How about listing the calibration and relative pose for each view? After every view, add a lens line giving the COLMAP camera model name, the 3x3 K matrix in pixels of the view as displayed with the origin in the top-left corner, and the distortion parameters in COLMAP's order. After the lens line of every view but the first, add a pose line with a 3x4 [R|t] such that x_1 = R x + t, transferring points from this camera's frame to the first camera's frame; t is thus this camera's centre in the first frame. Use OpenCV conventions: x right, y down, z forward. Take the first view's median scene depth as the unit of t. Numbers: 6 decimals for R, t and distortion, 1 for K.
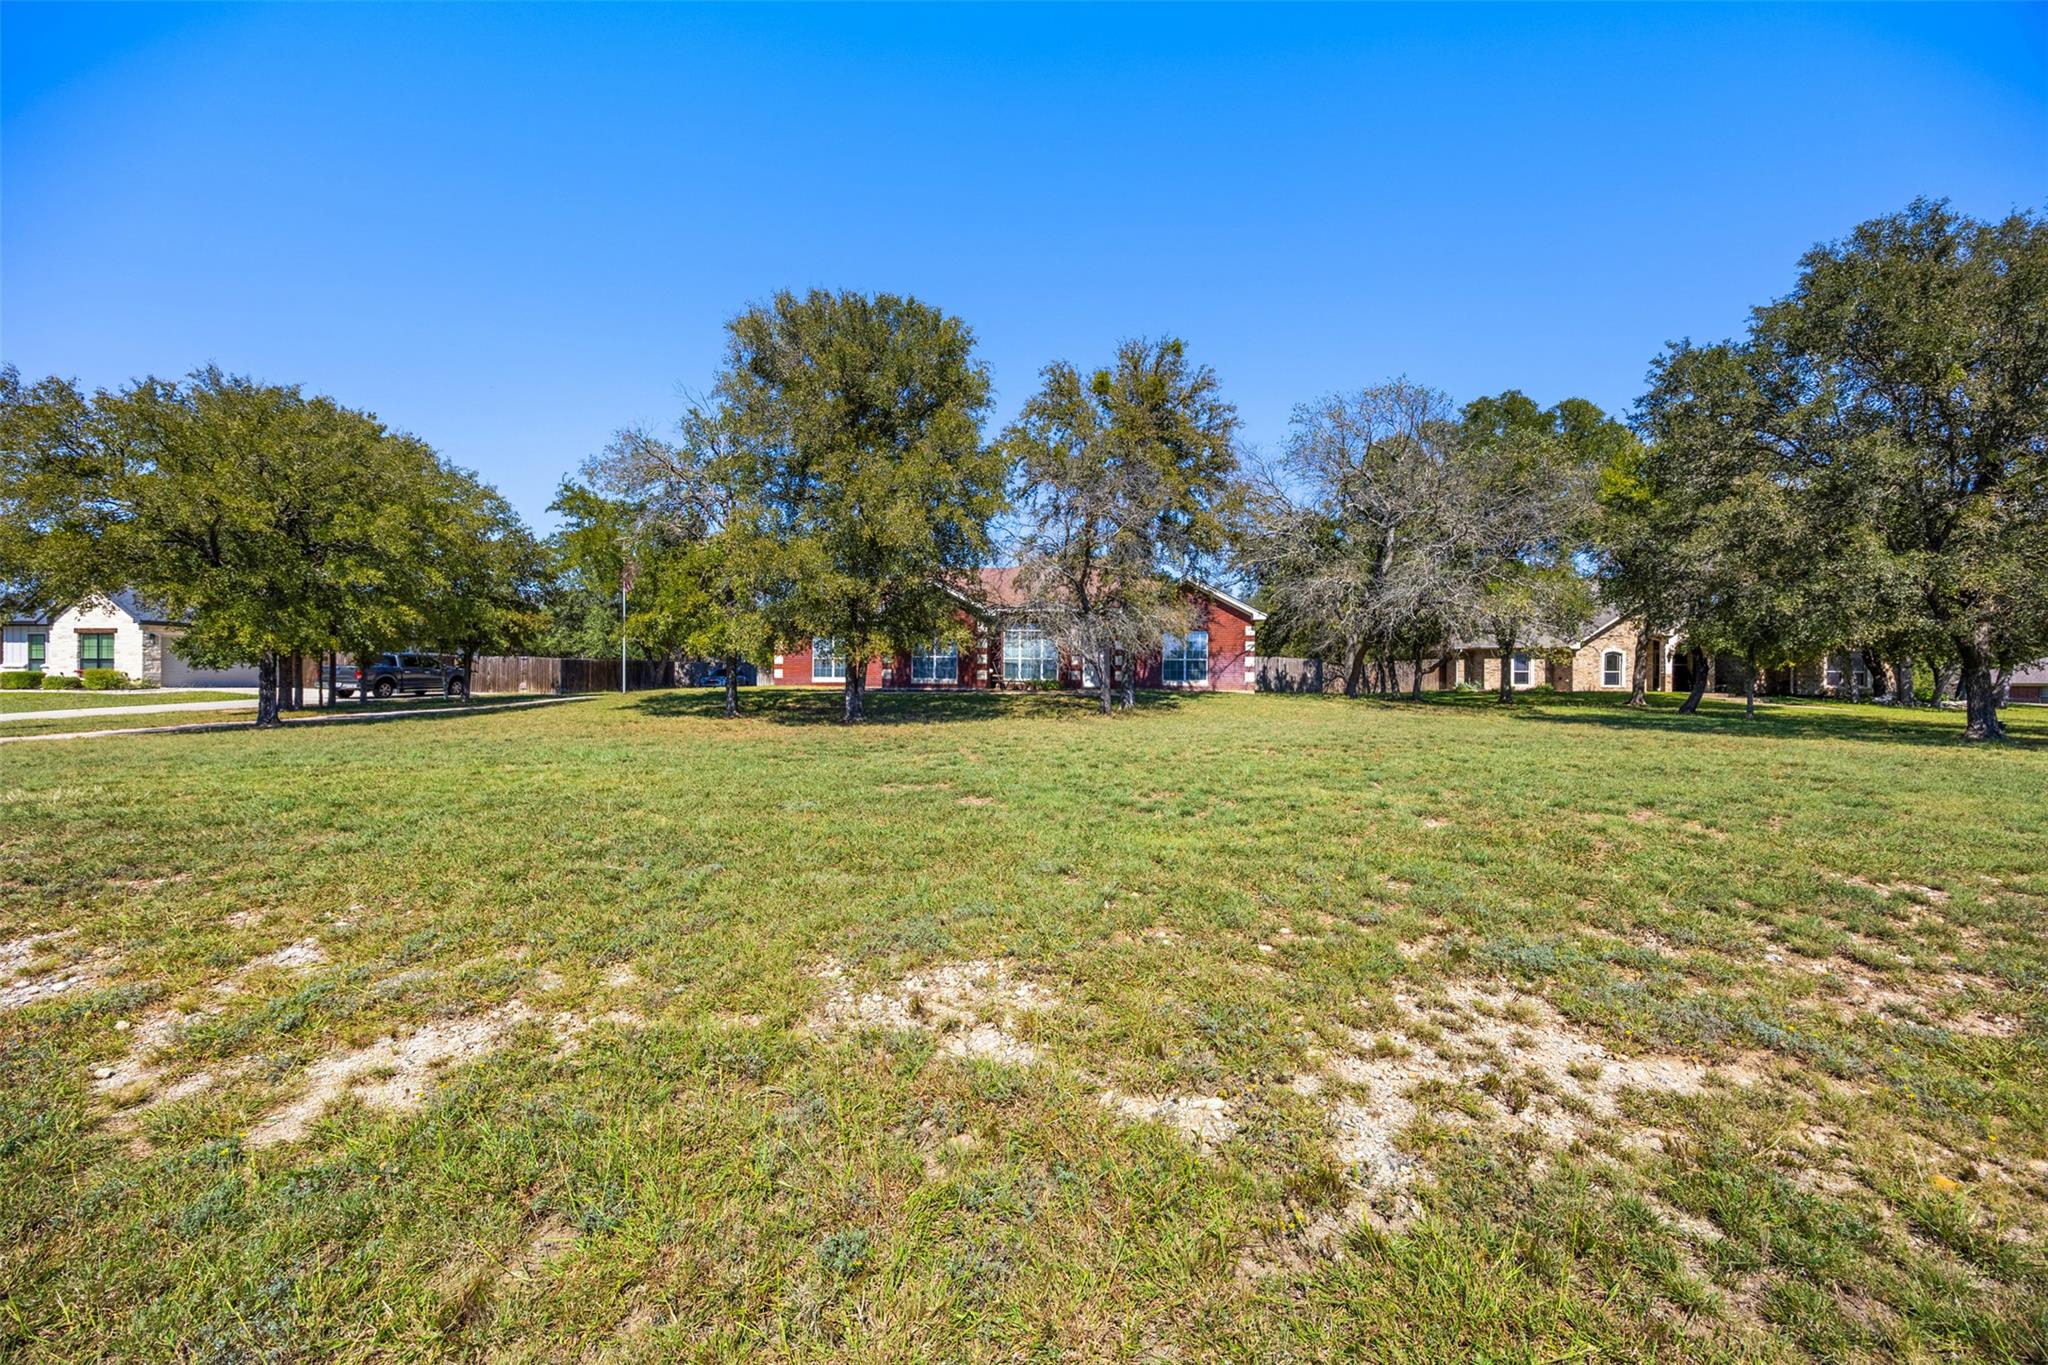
lens RADIAL K [[779.9, 0, 1031.3], [0, 779.9, 679.3], [0, 0, 1]] dist [0.000626, -0.000126]
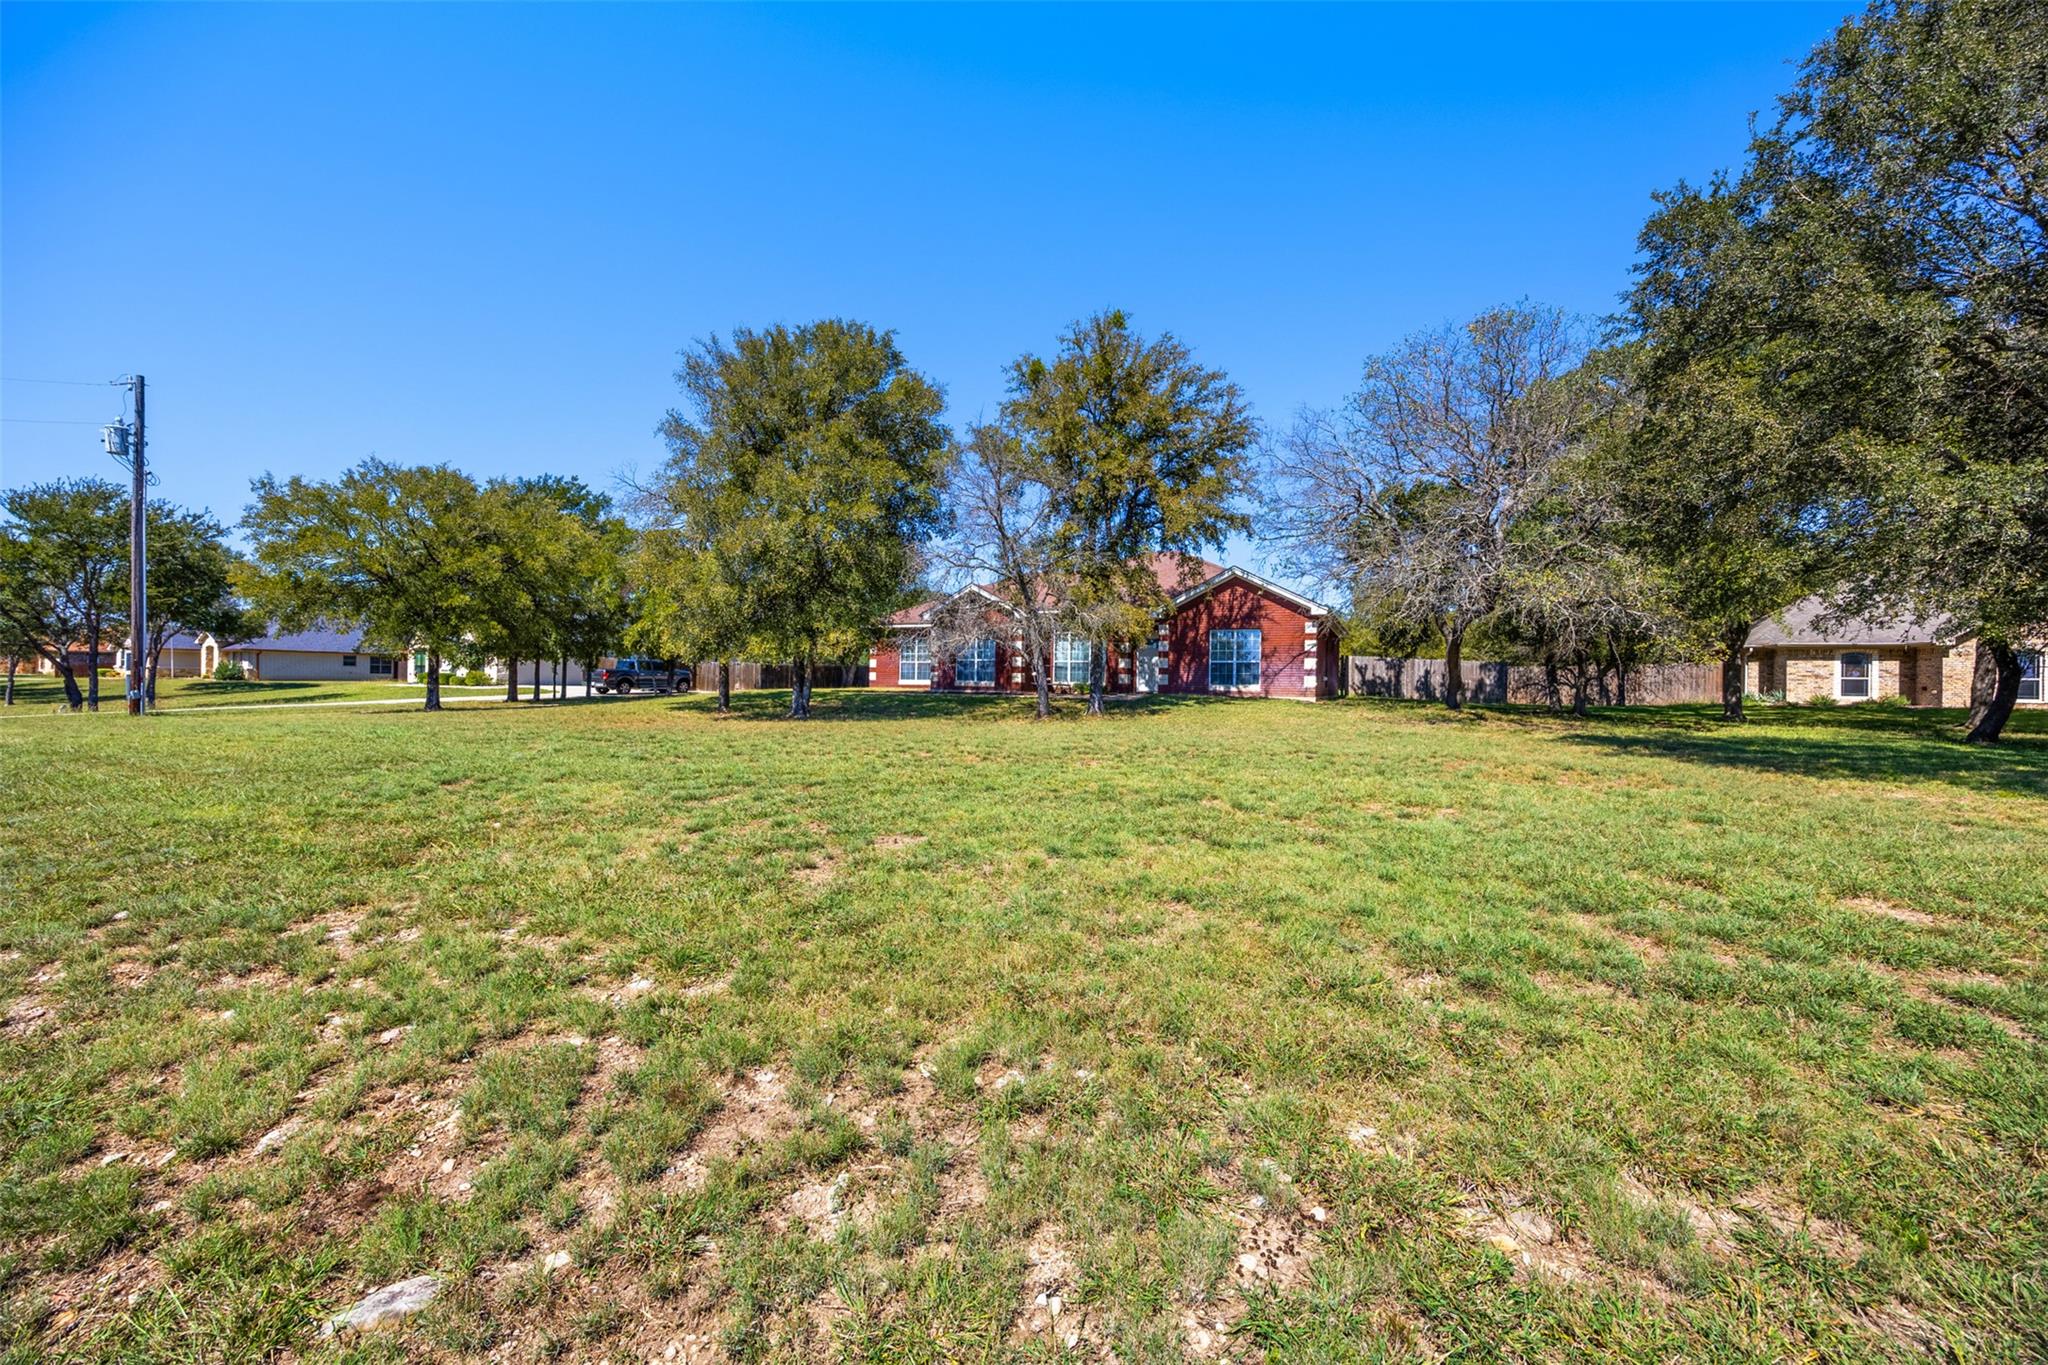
lens RADIAL K [[779.9, 0, 1028.8], [0, 779.9, 677.5], [0, 0, 1]] dist [0.000626, -0.000126]
pose [[0.916828, 0.003926, -0.399263, 0.339072], [-0.008908, 0.999904, -0.010624, 0.004591], [0.399182, 0.013297, 0.916775, 0.088688]]
